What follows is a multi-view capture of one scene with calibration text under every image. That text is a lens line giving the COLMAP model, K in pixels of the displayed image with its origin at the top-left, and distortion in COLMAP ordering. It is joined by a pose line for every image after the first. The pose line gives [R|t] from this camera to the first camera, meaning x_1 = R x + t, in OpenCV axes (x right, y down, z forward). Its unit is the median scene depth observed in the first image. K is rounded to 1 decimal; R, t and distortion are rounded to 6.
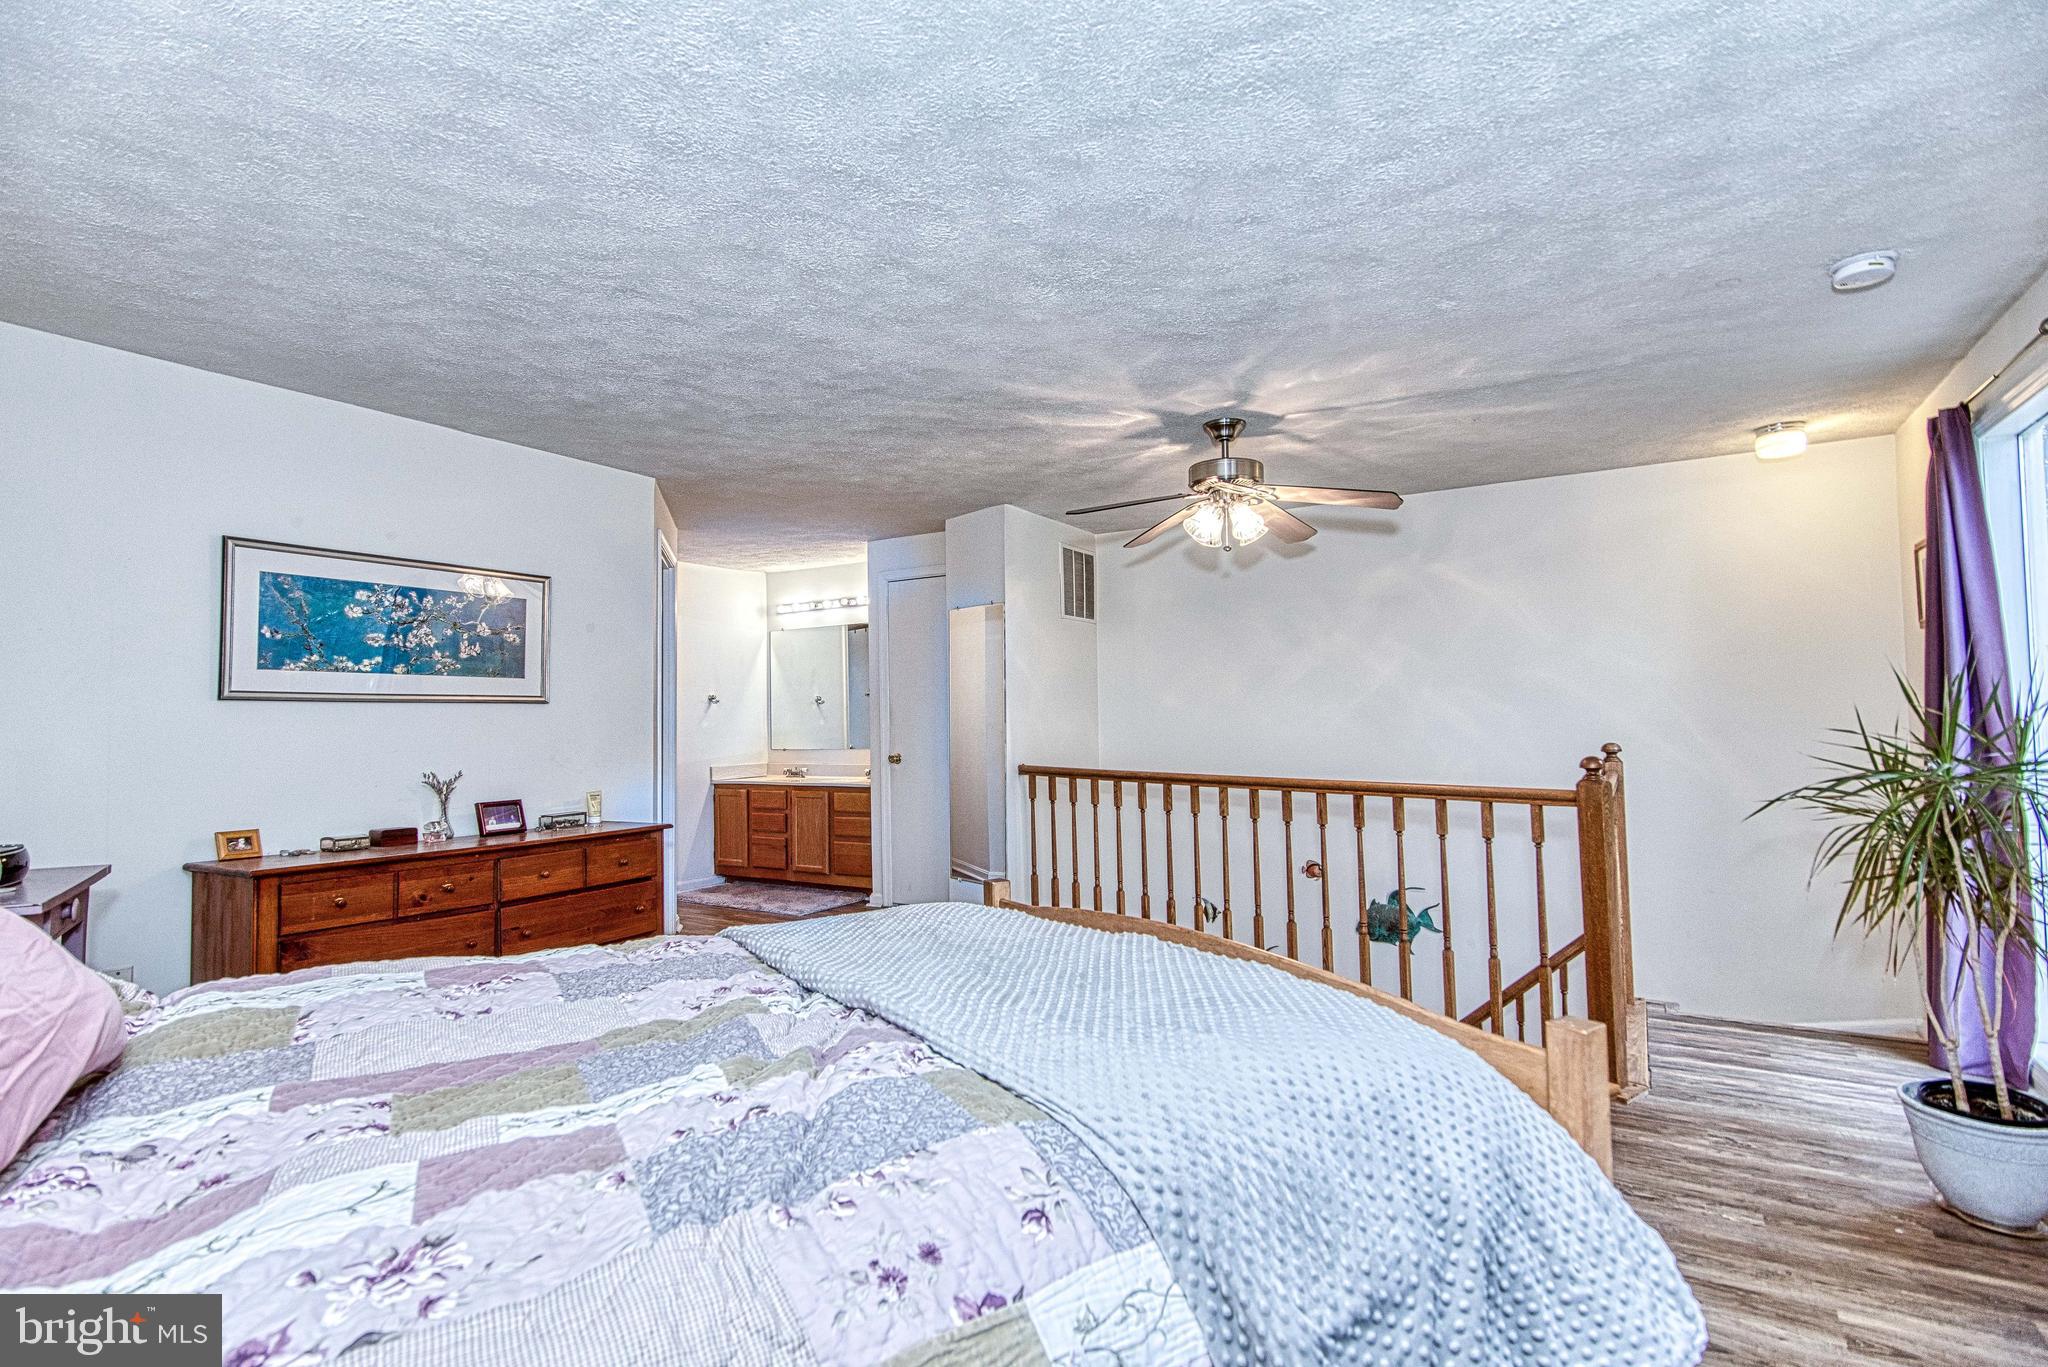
lens RADIAL K [[1015.3, 0, 1016.5], [0, 1015.3, 667.8], [0, 0, 1]] dist [-0.000759, -0.000071]
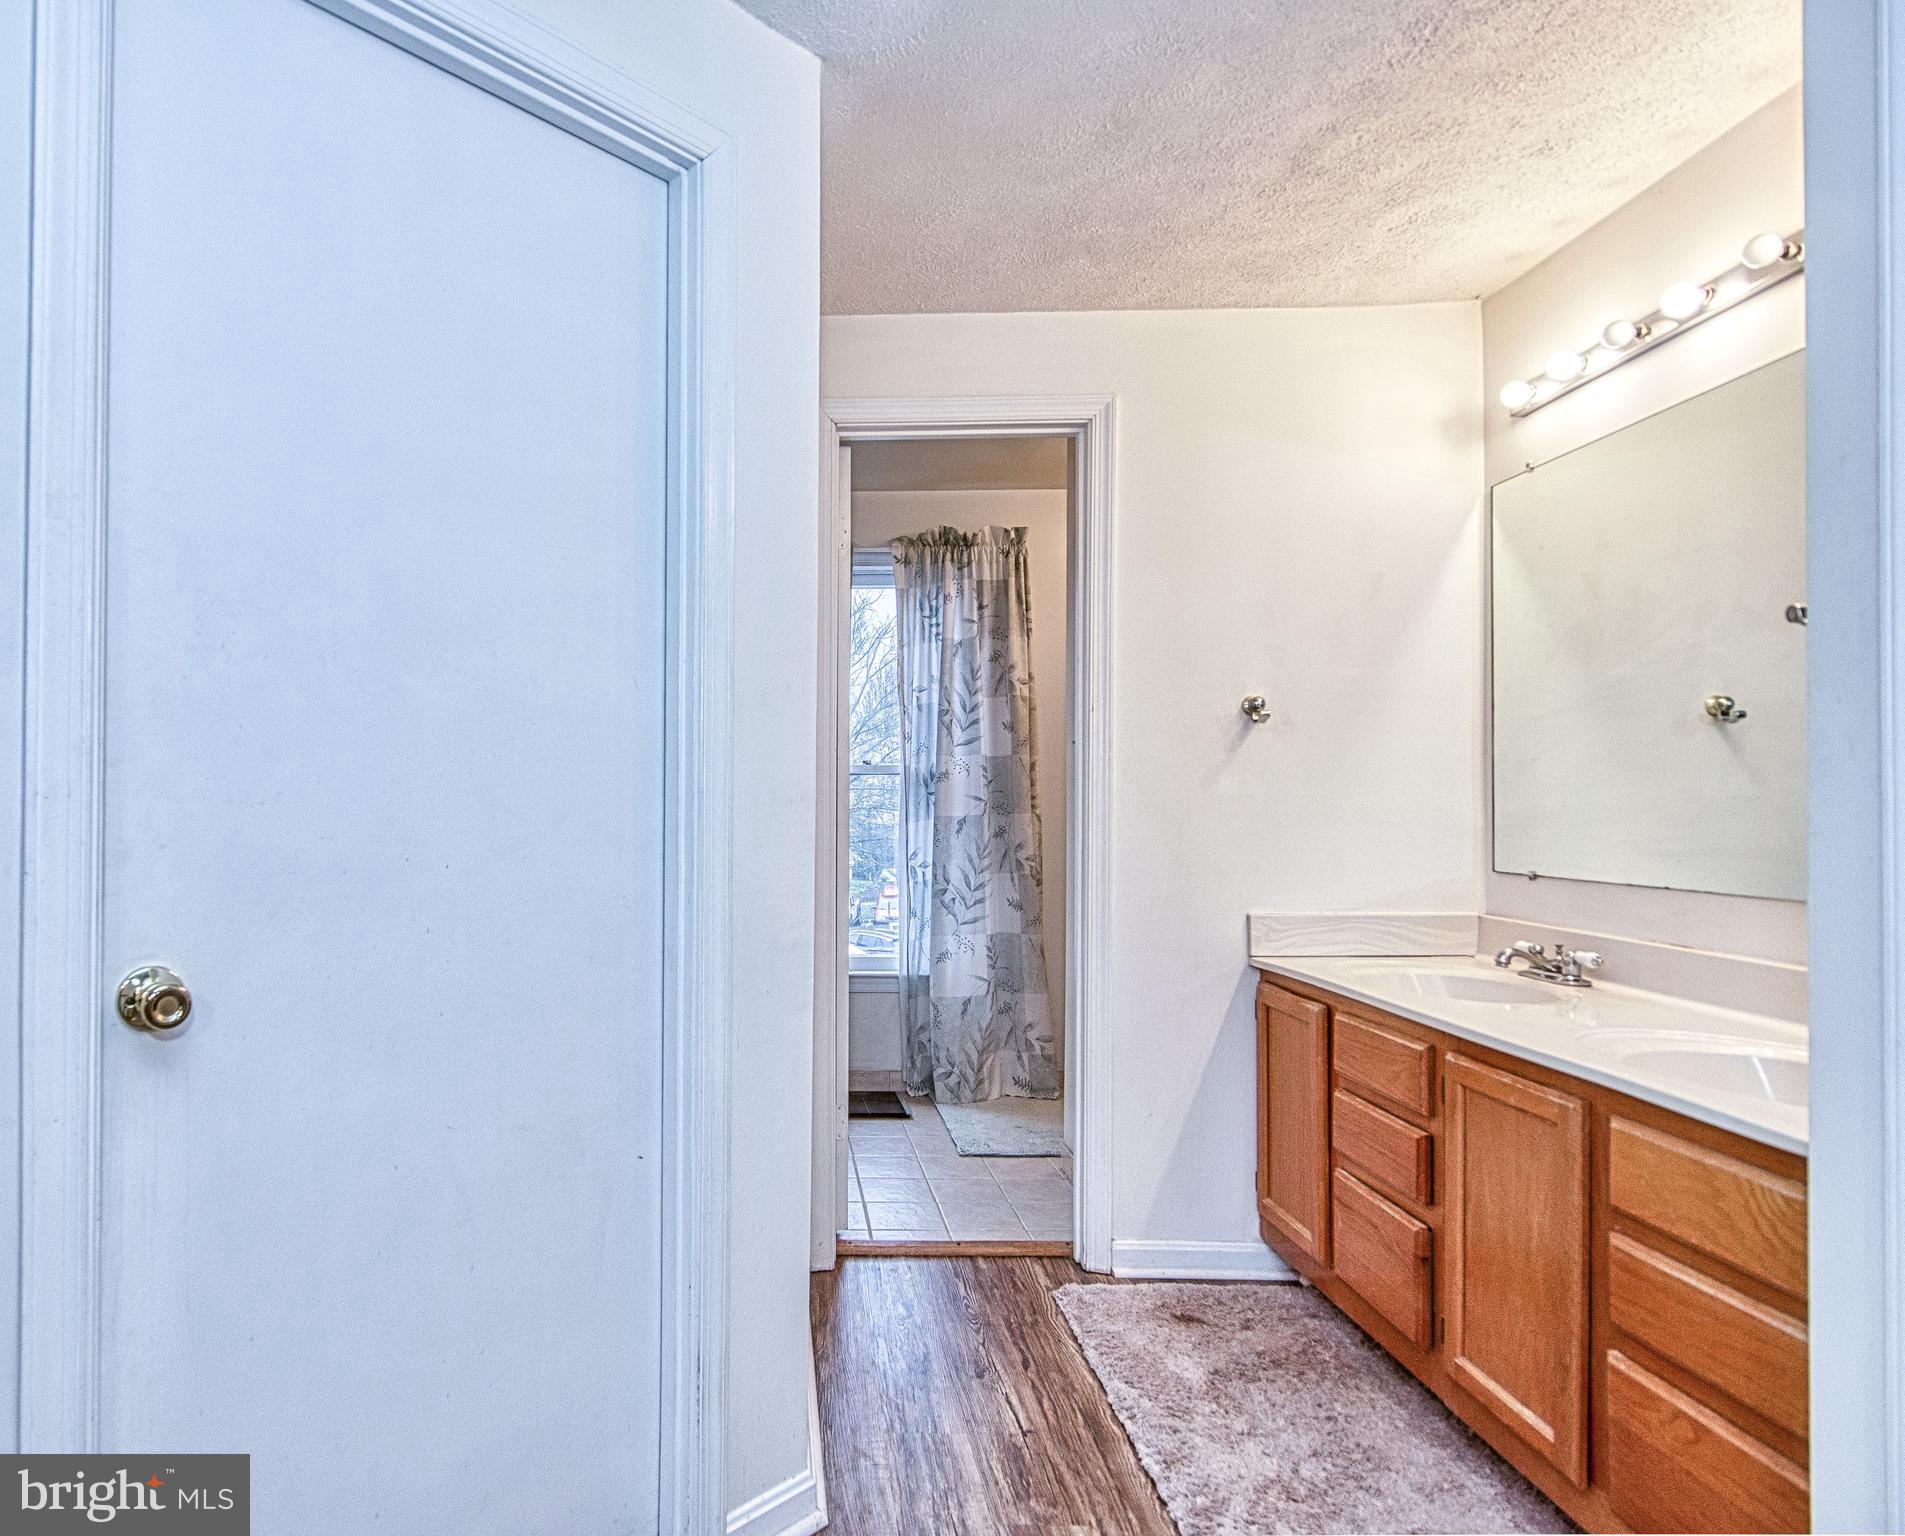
lens RADIAL K [[1135.0, 0, 752.4], [0, 1135.0, 790.9], [0, 0, 1]] dist [-0.004612, -0.001945]
pose [[0.506886, 0.009615, -0.861959, -0.124186], [0.039768, 0.998612, 0.034525, 0.073029], [0.861095, -0.051779, 0.505800, 1.300170]]
